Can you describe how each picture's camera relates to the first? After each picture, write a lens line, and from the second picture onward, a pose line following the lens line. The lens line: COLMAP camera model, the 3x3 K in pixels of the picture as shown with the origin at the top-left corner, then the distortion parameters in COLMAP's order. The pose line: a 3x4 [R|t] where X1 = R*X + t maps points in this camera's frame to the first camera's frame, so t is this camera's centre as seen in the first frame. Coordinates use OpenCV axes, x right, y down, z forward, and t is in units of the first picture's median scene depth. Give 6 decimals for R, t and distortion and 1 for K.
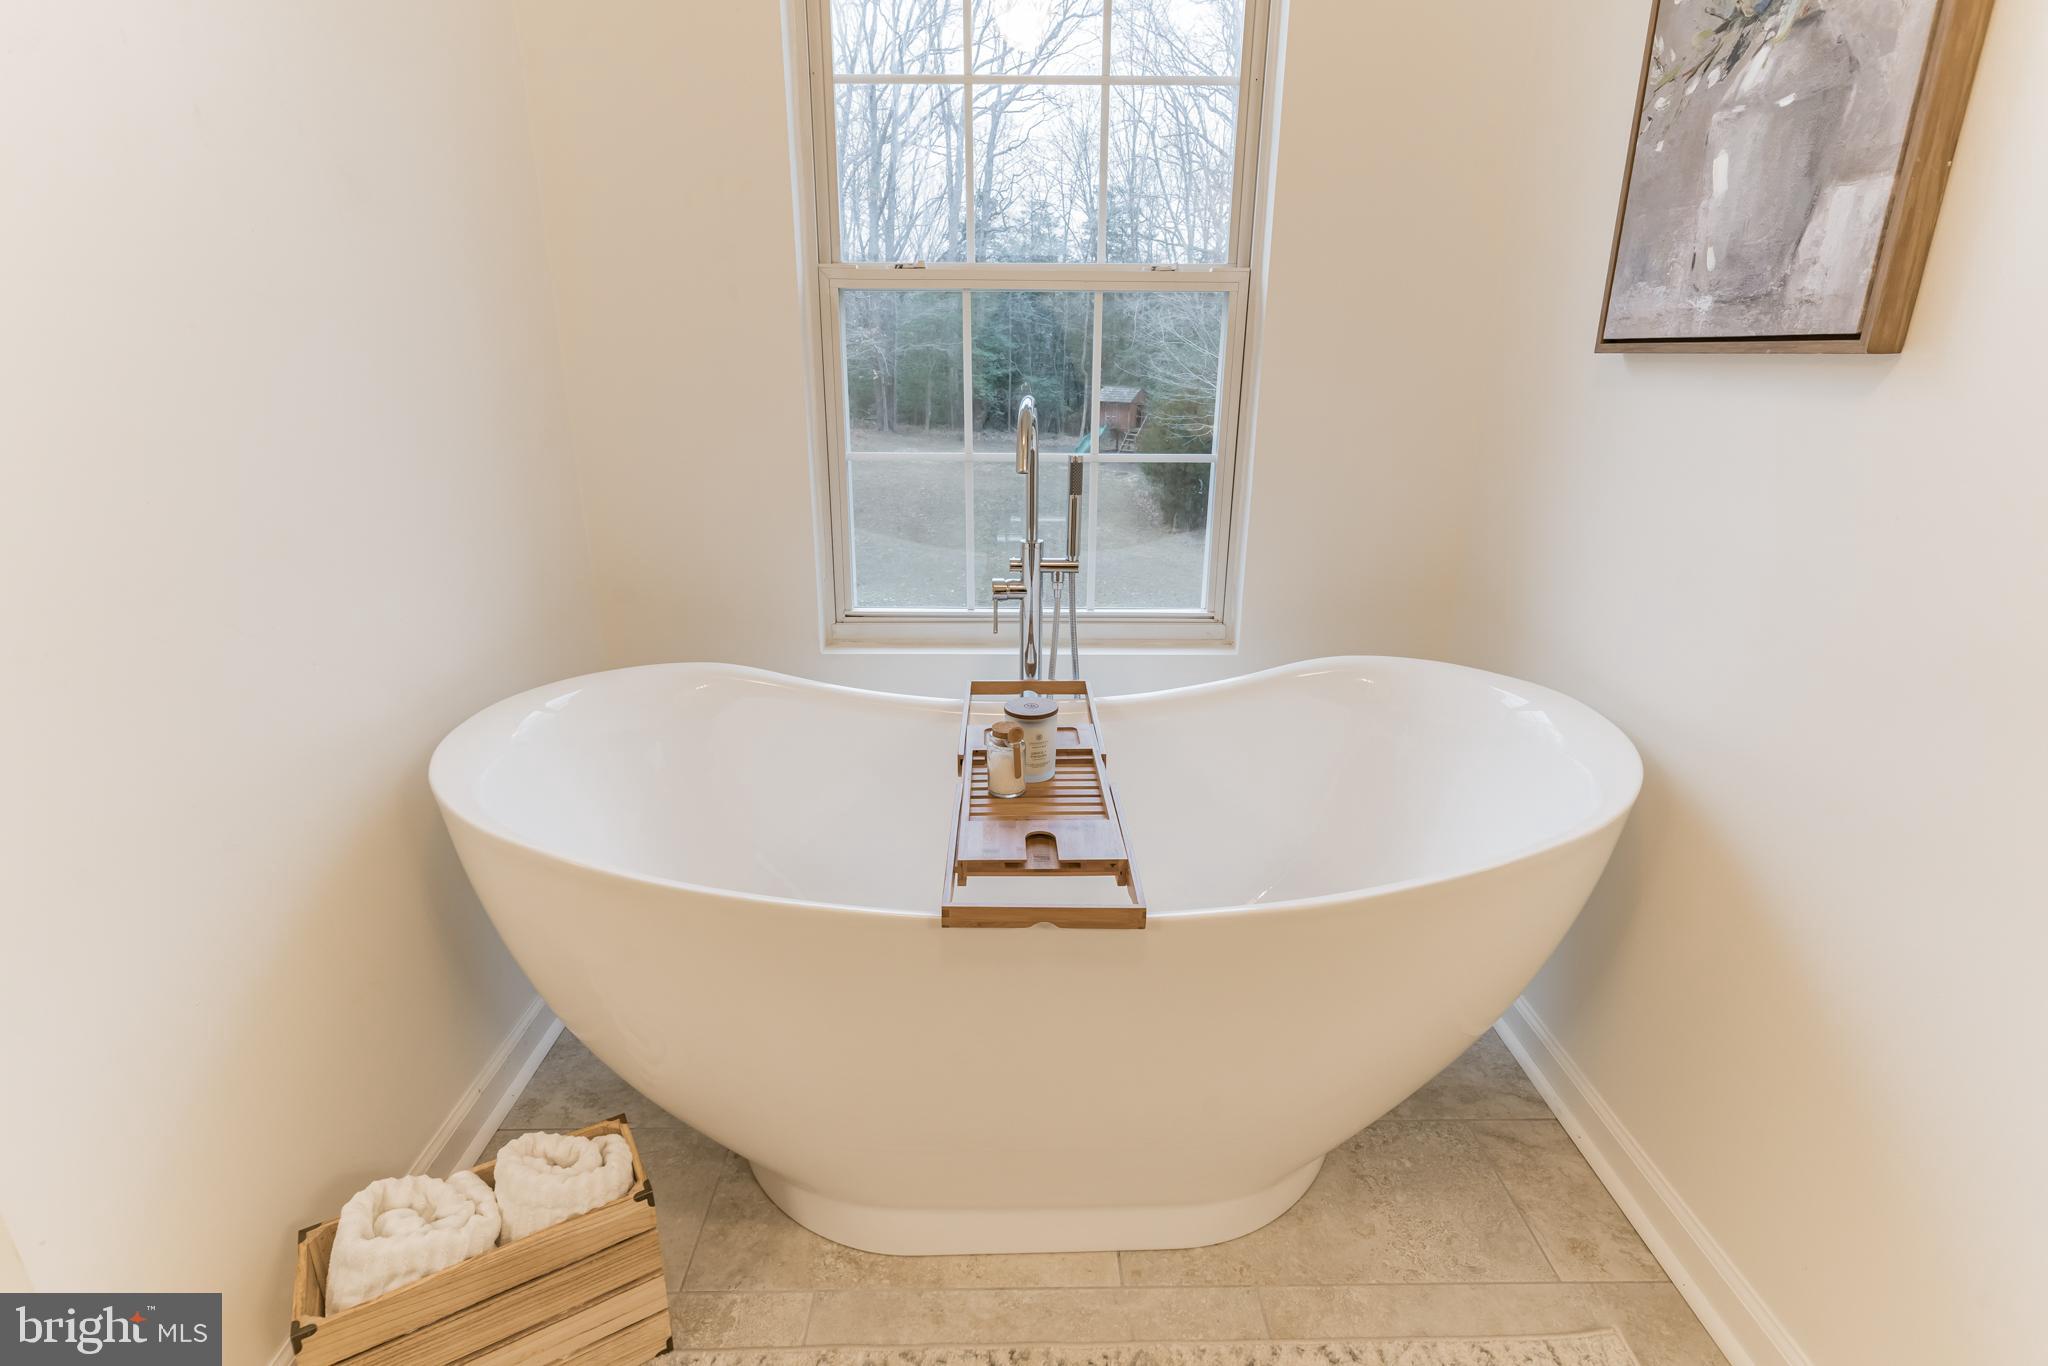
lens RADIAL K [[1006.5, 0, 1028.3], [0, 1006.5, 679.8], [0, 0, 1]] dist [0.000602, 0.000173]
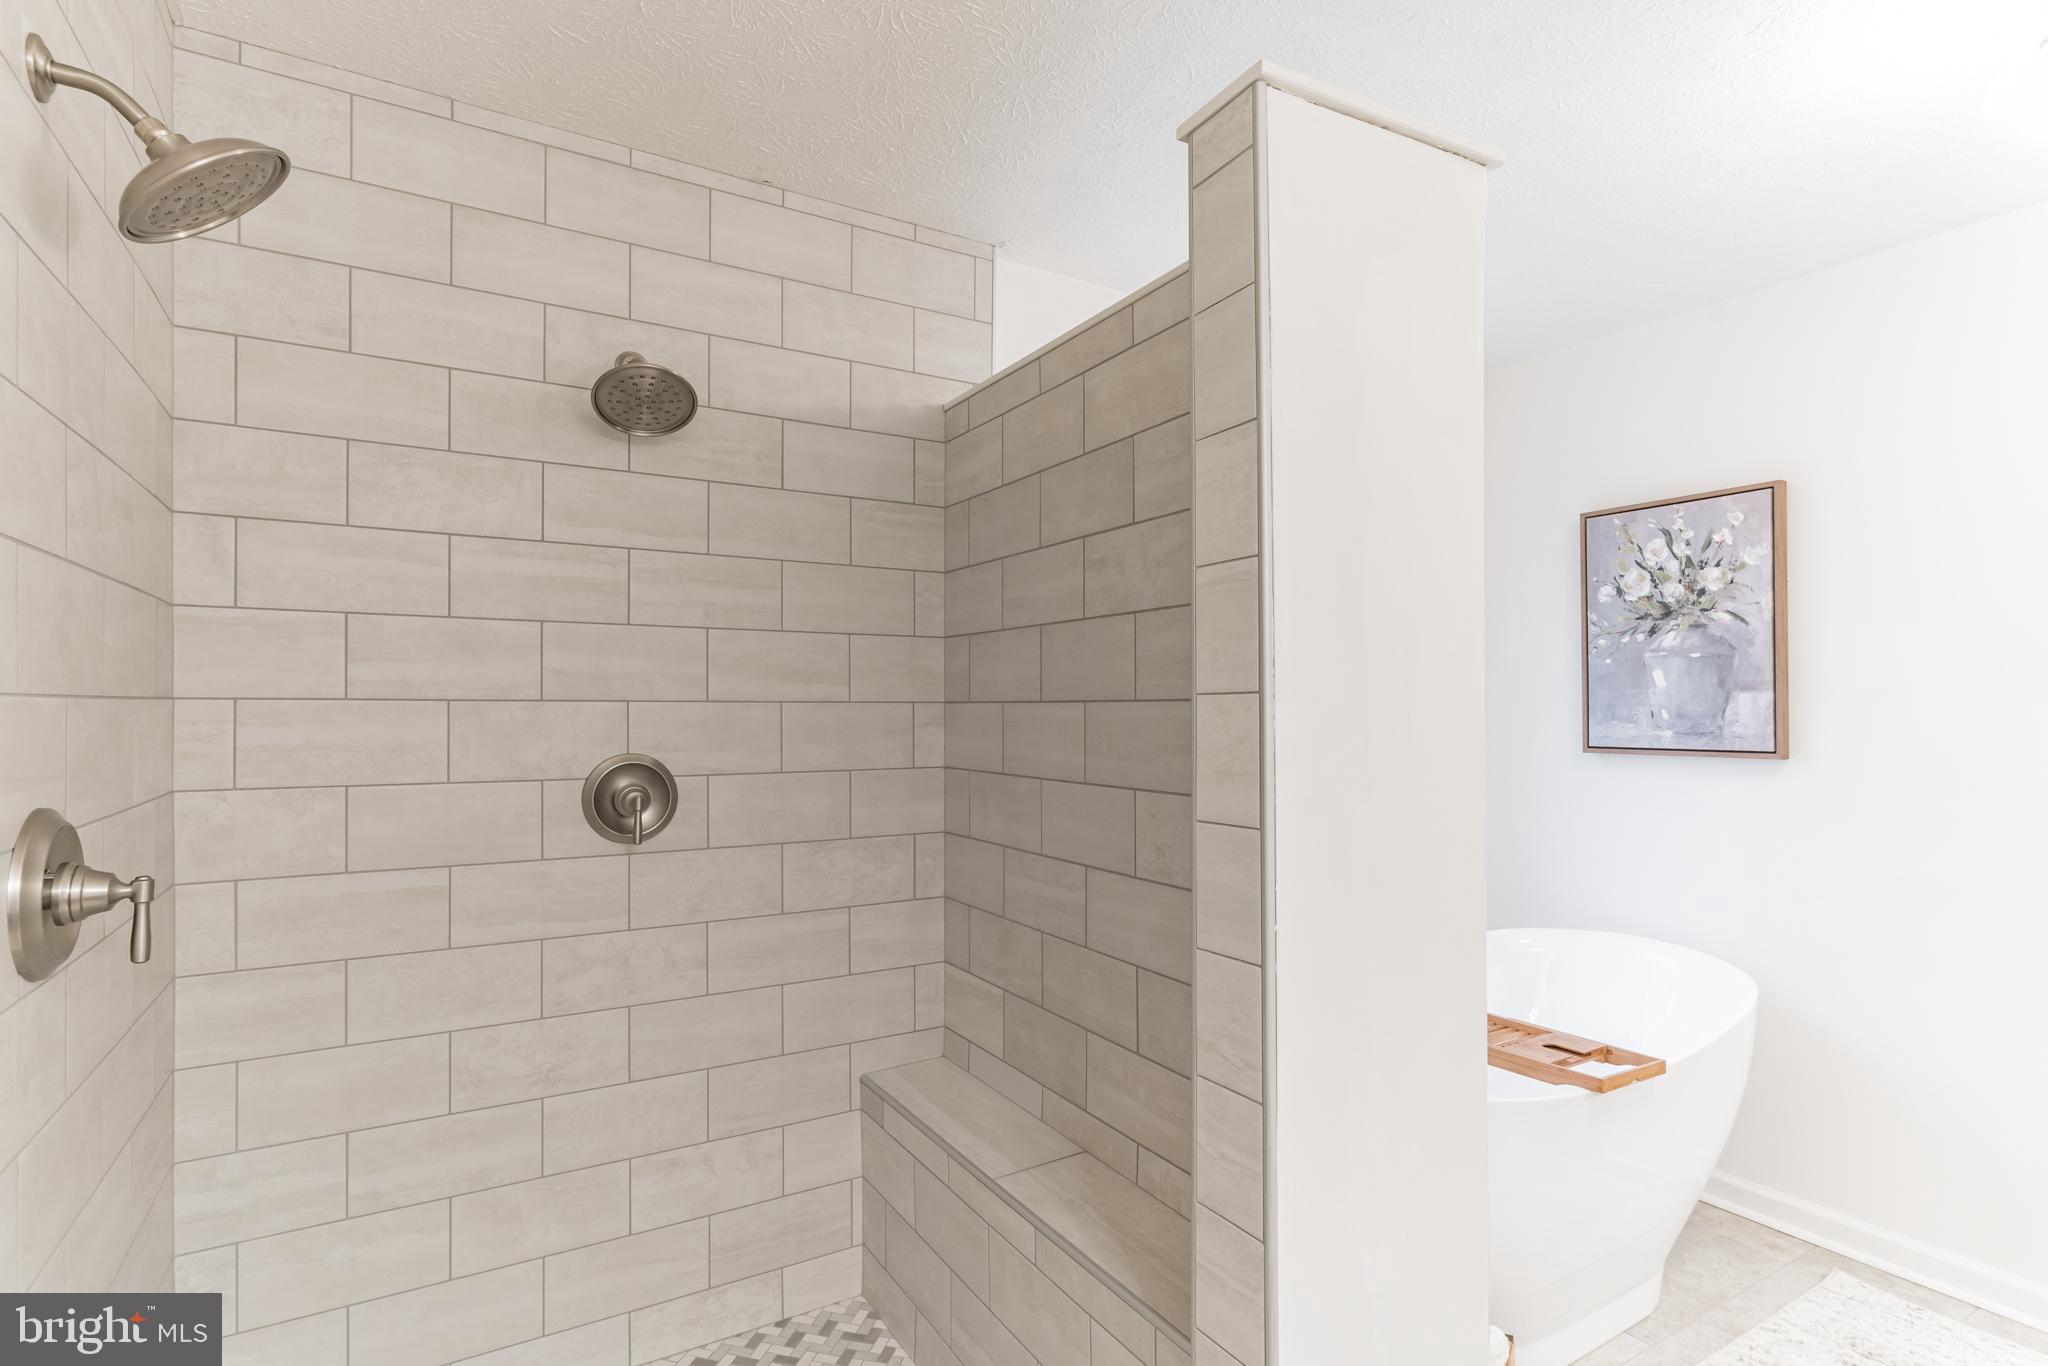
lens RADIAL K [[1009.1, 0, 1025.8], [0, 1009.1, 691.5], [0, 0, 1]] dist [-0.000339, 0.000149]
pose [[0.866236, 0.002816, 0.499627, -1.665830], [0.160605, 0.945344, -0.283780, -0.068325], [-0.473119, 0.326063, 0.818438, -0.156304]]
